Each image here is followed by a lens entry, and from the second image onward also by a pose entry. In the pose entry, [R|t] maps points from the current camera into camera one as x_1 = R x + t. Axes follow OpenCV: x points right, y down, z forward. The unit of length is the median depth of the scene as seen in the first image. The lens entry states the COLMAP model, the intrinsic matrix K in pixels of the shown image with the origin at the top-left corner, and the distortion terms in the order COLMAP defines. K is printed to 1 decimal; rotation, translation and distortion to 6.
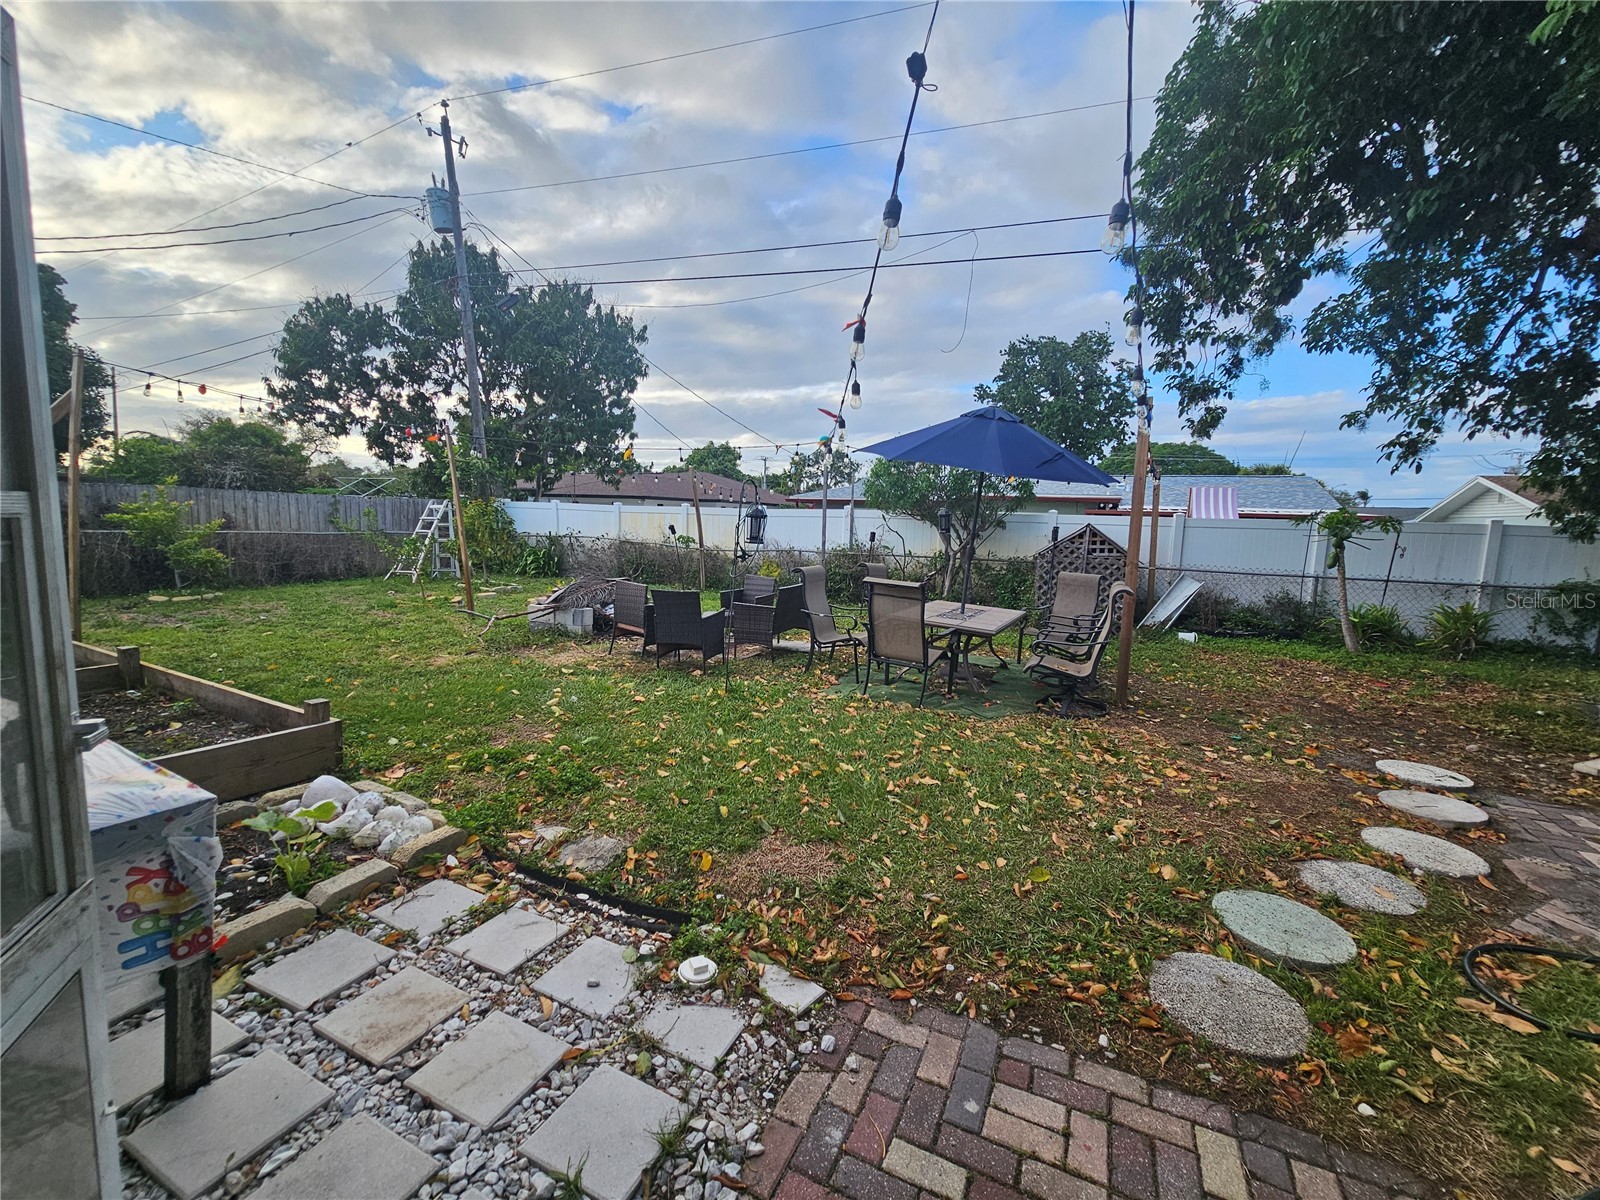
lens RADIAL K [[653.4, 0, 804.3], [0, 653.4, 601.3], [0, 0, 1]] dist [-0.005282, 0.002137]
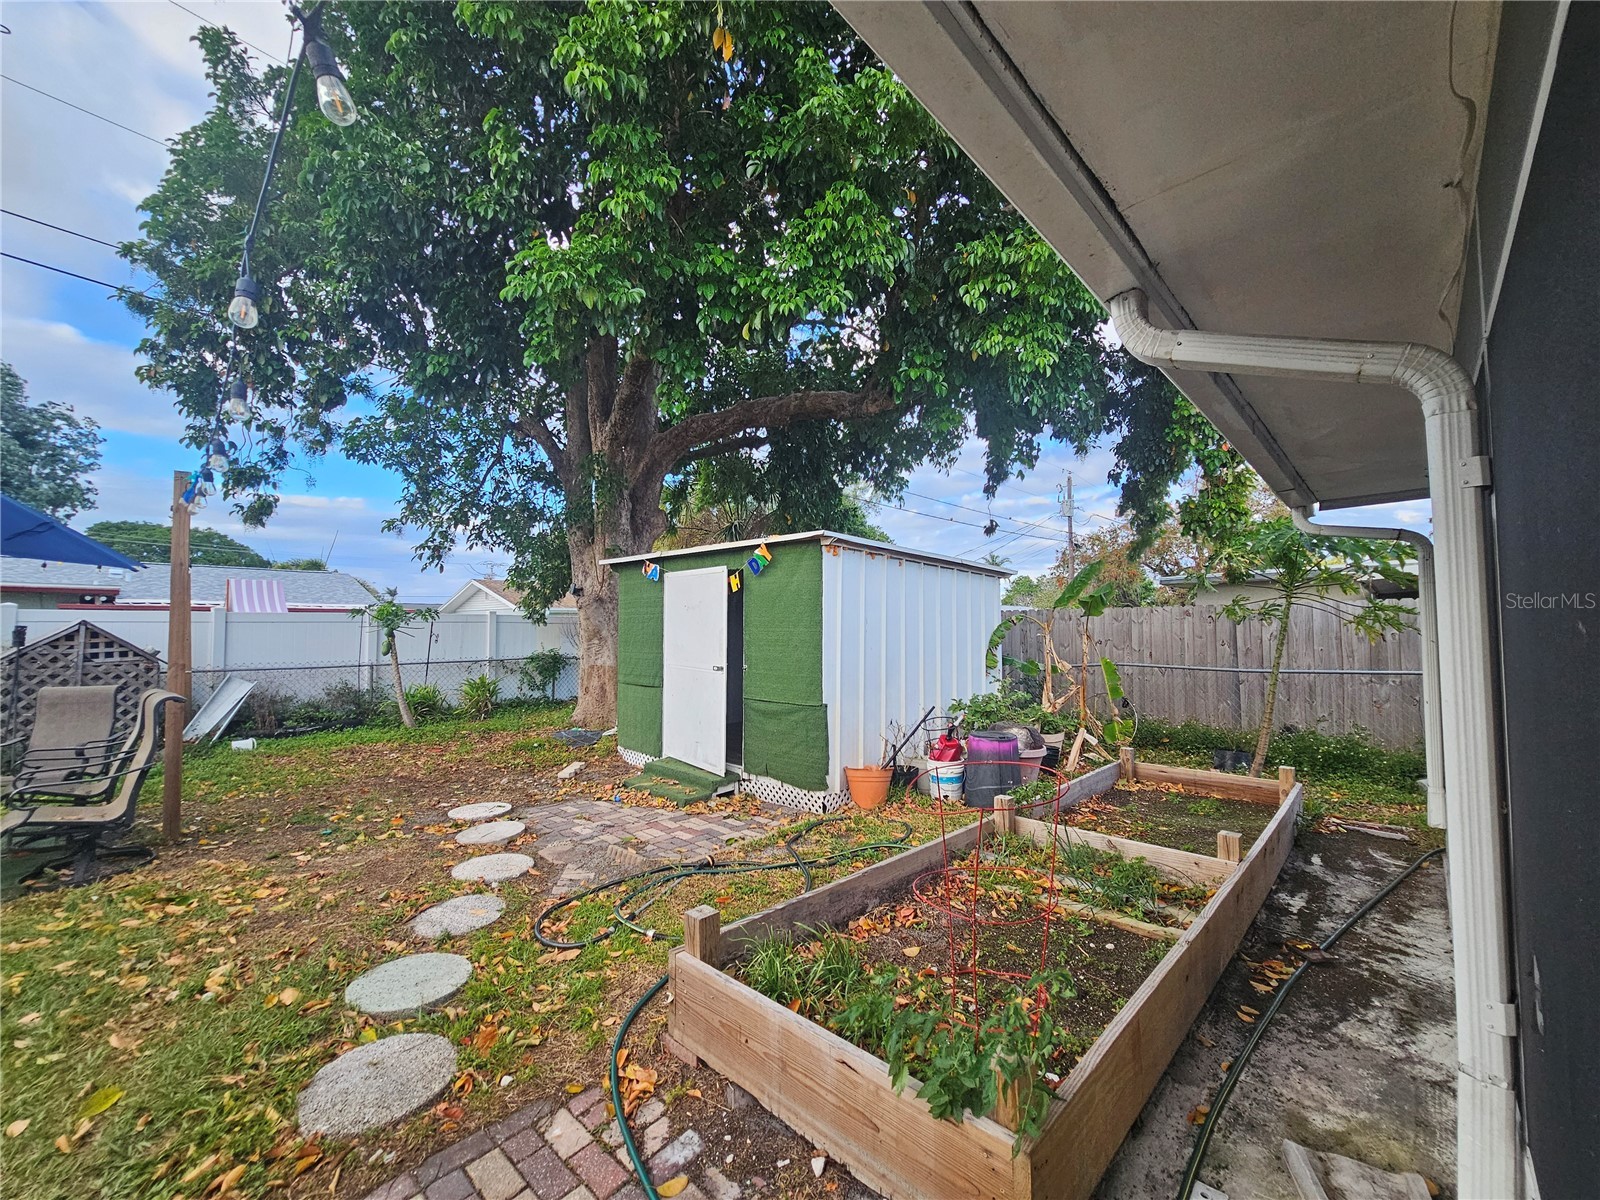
lens RADIAL K [[653.4, 0, 797.0], [0, 653.4, 599.3], [0, 0, 1]] dist [-0.005282, 0.002137]
pose [[0.304344, 0.009916, 0.952510, -0.044551], [0.132022, 0.989856, -0.052488, 0.007476], [-0.943369, 0.141727, 0.299948, -0.002577]]
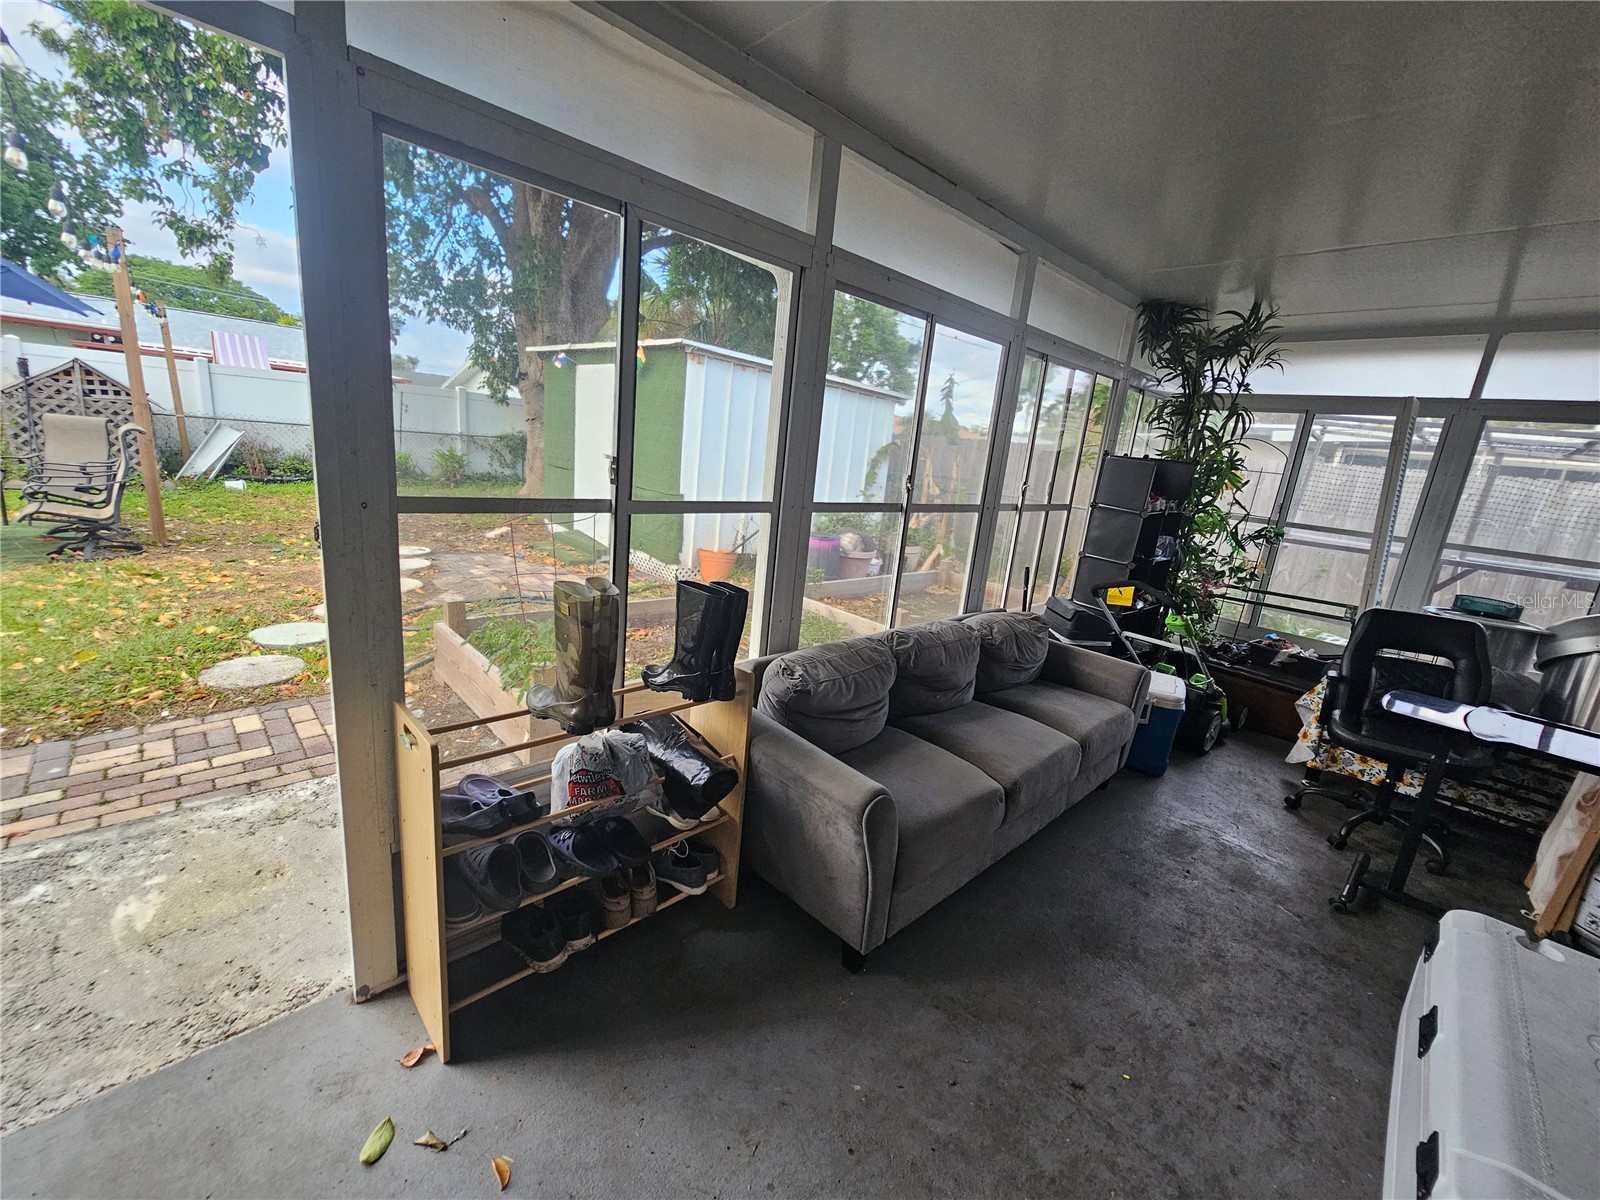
lens RADIAL K [[653.4, 0, 792.1], [0, 653.4, 597.0], [0, 0, 1]] dist [-0.005282, 0.002137]
pose [[0.355075, -0.218585, 0.908924, -0.121367], [0.031265, 0.974512, 0.222144, 0.041466], [-0.934315, -0.050460, 0.352859, -0.314653]]
